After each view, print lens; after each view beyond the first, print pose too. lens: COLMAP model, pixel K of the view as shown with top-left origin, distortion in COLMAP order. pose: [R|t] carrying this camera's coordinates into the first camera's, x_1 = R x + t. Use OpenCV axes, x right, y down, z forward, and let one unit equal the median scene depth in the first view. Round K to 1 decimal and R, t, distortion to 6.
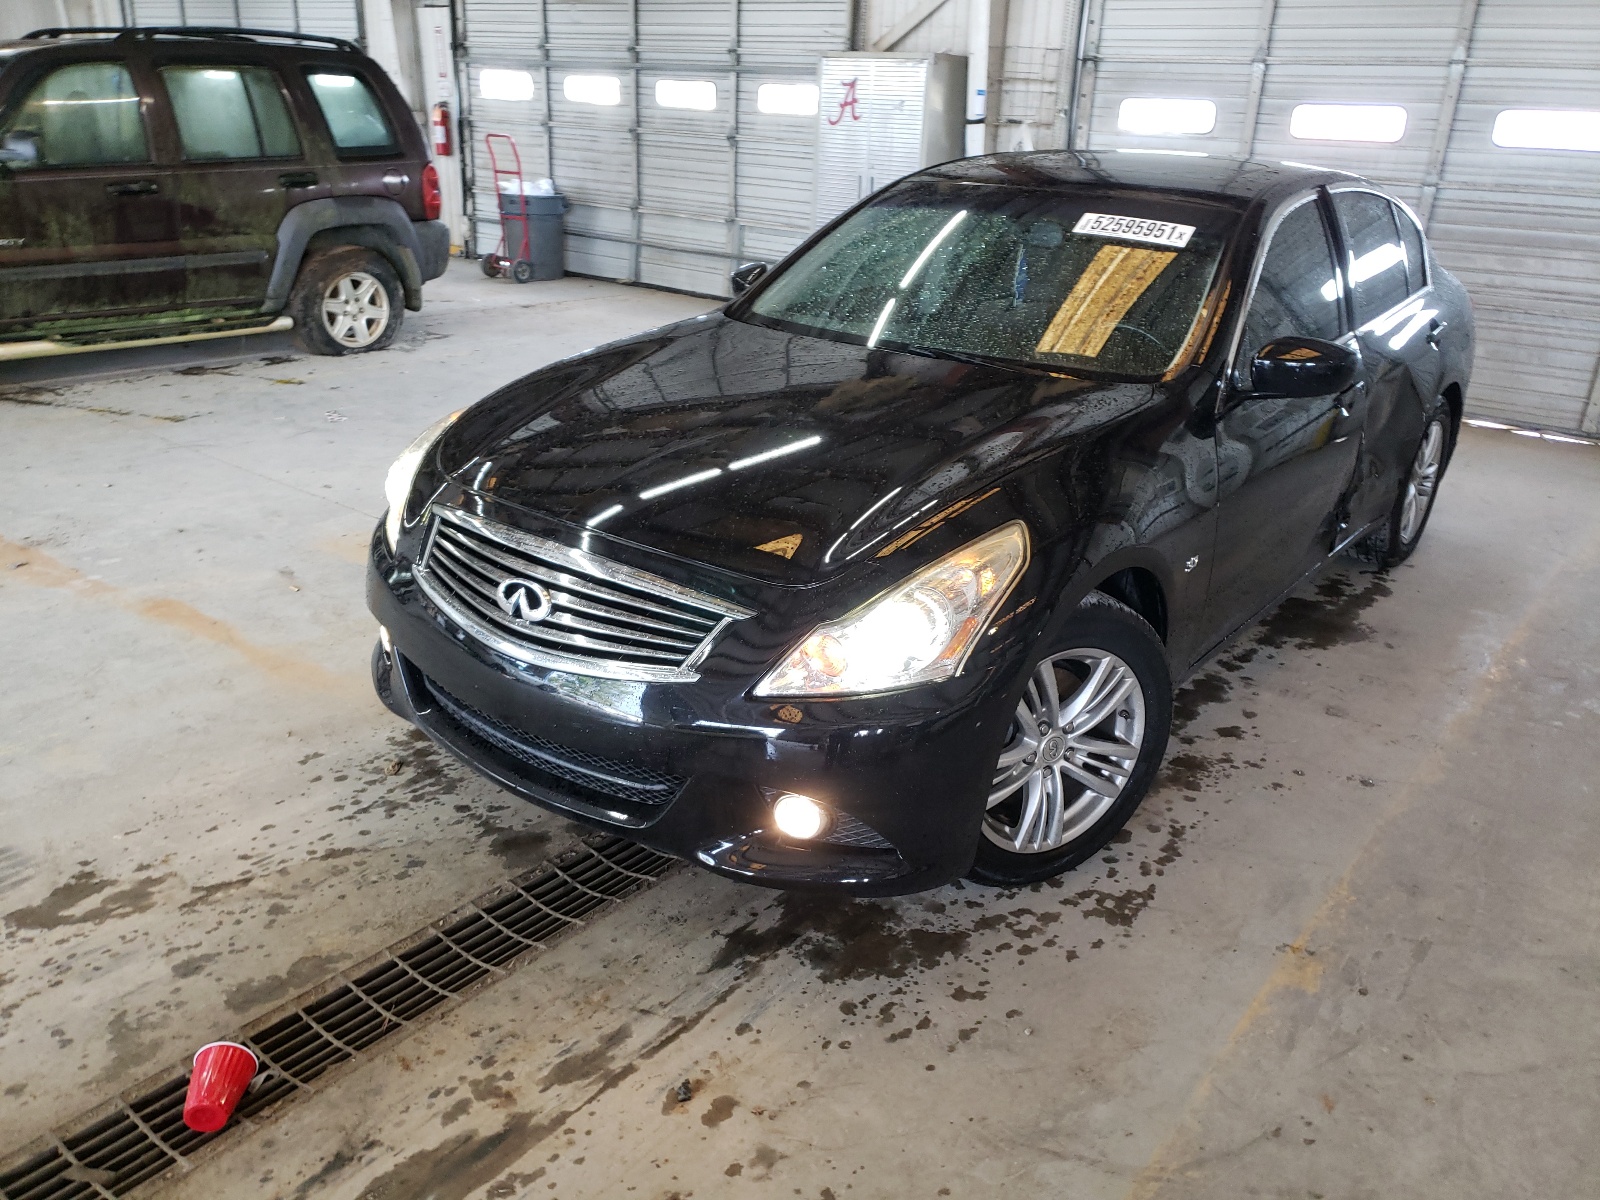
lens RADIAL K [[1293.9, 0, 800.0], [0, 1293.9, 600.0], [0, 0, 1]] dist [0.026164, -0.002612]
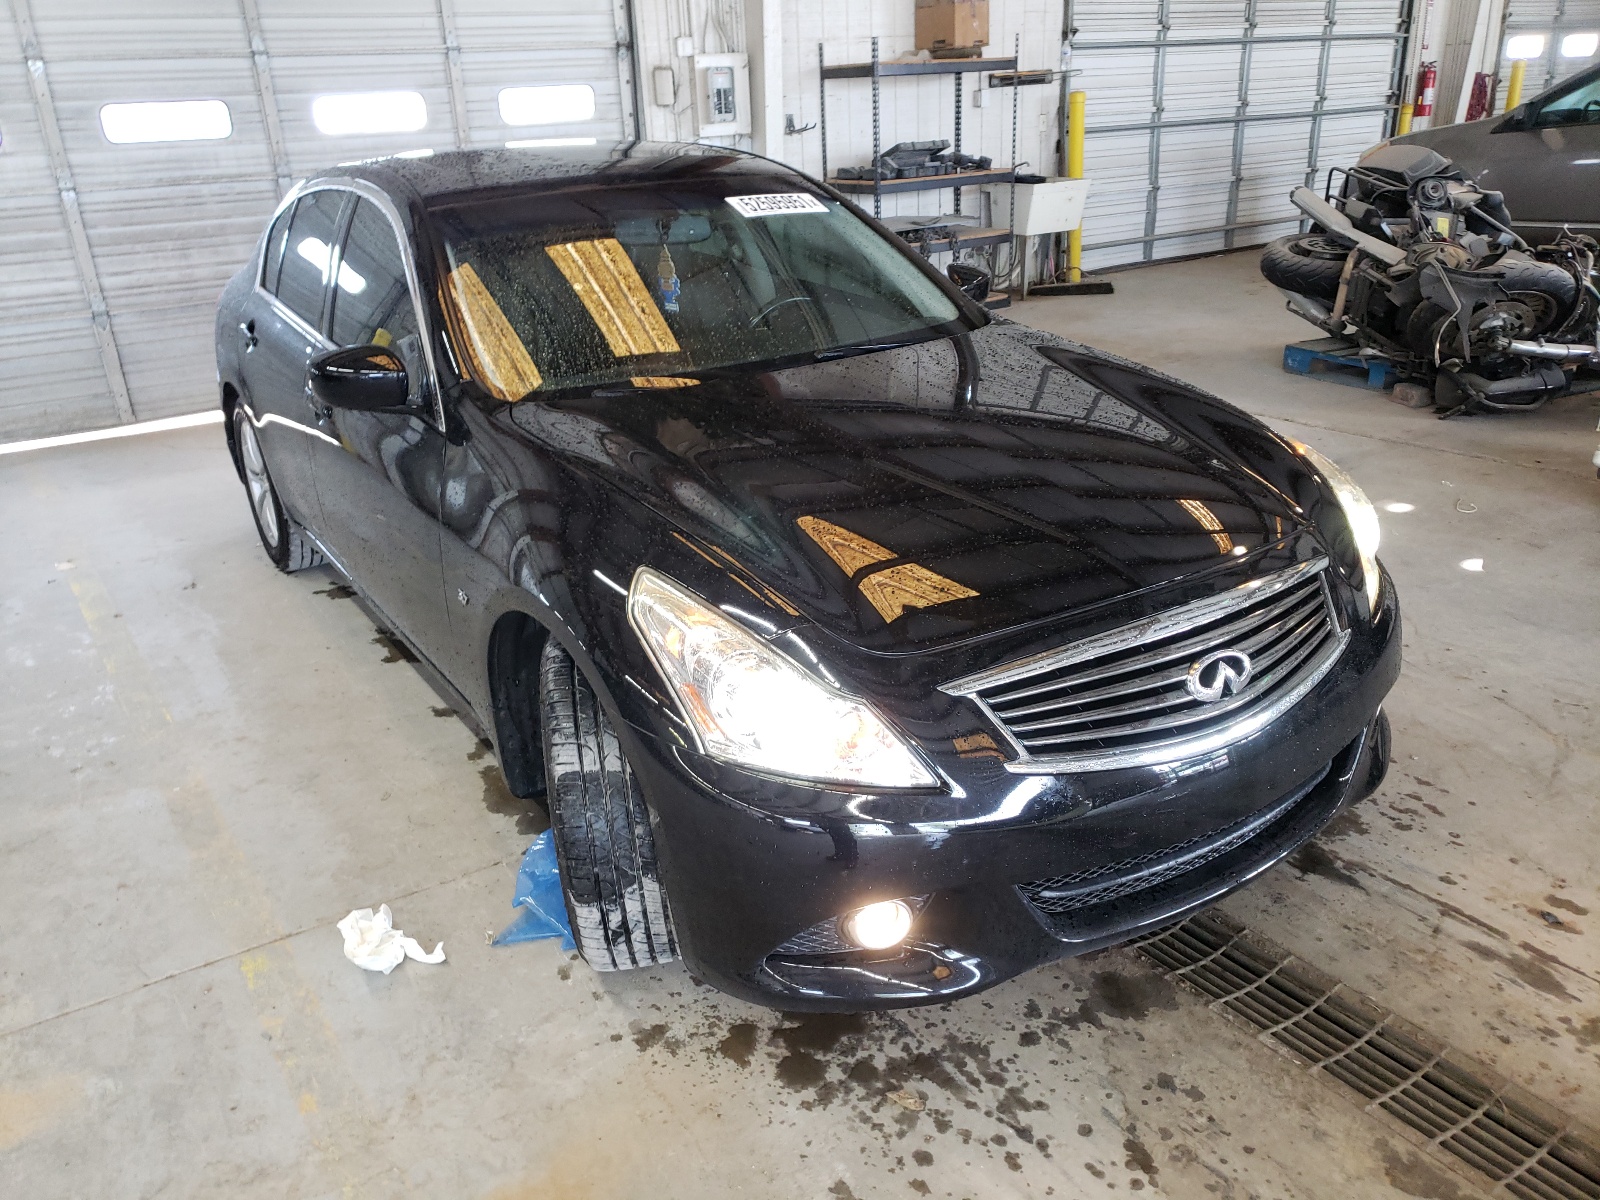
lens RADIAL K [[1272.9, 0, 800.0], [0, 1272.9, 600.0], [0, 0, 1]] dist [0.010641, 0.014869]
pose [[0.319249, -0.406172, 0.856215, -0.916795], [0.399917, 0.876846, 0.266846, -0.346390], [-0.859155, 0.257224, 0.442368, 0.788496]]
